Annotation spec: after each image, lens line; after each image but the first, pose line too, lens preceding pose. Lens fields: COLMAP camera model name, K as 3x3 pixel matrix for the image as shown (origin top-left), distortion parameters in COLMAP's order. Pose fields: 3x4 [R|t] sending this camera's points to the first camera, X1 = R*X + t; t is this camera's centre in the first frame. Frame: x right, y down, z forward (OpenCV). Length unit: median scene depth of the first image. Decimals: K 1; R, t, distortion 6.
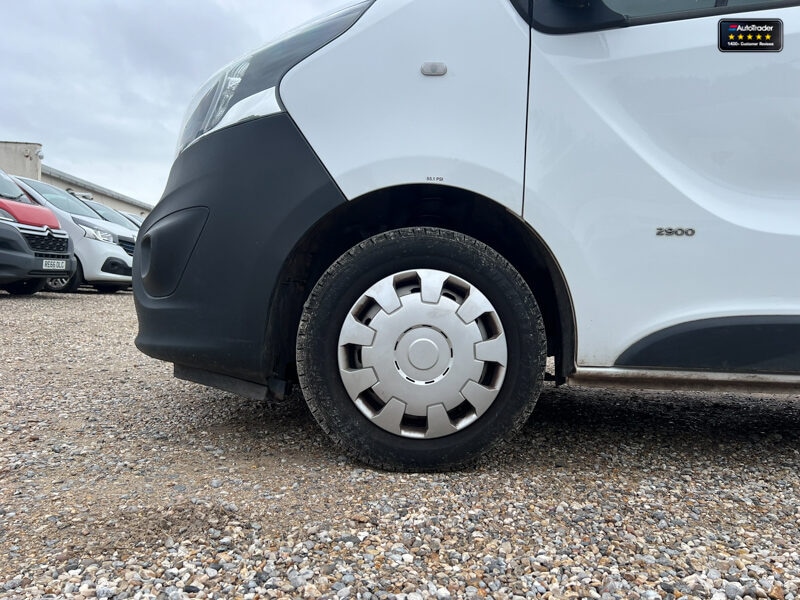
lens RADIAL K [[605.1, 0, 404.7], [0, 605.1, 298.8], [0, 0, 1]] dist [0.024592, -0.011313]
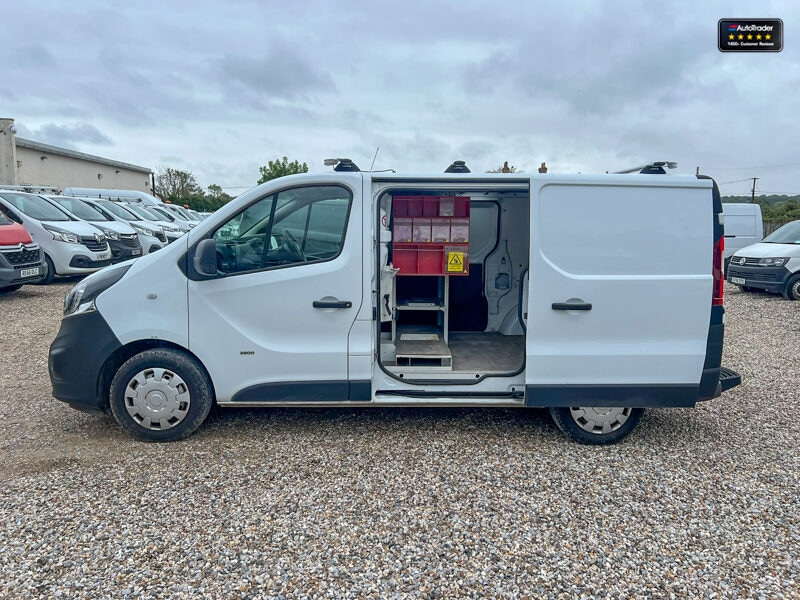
lens RADIAL K [[605.1, 0, 394.1], [0, 605.1, 300.0], [0, 0, 1]] dist [0.024592, -0.011313]
pose [[0.999646, -0.026532, -0.002110, 1.079518], [0.026607, 0.994184, 0.104359, -0.589856], [-0.000671, -0.104378, 0.994537, -1.597816]]
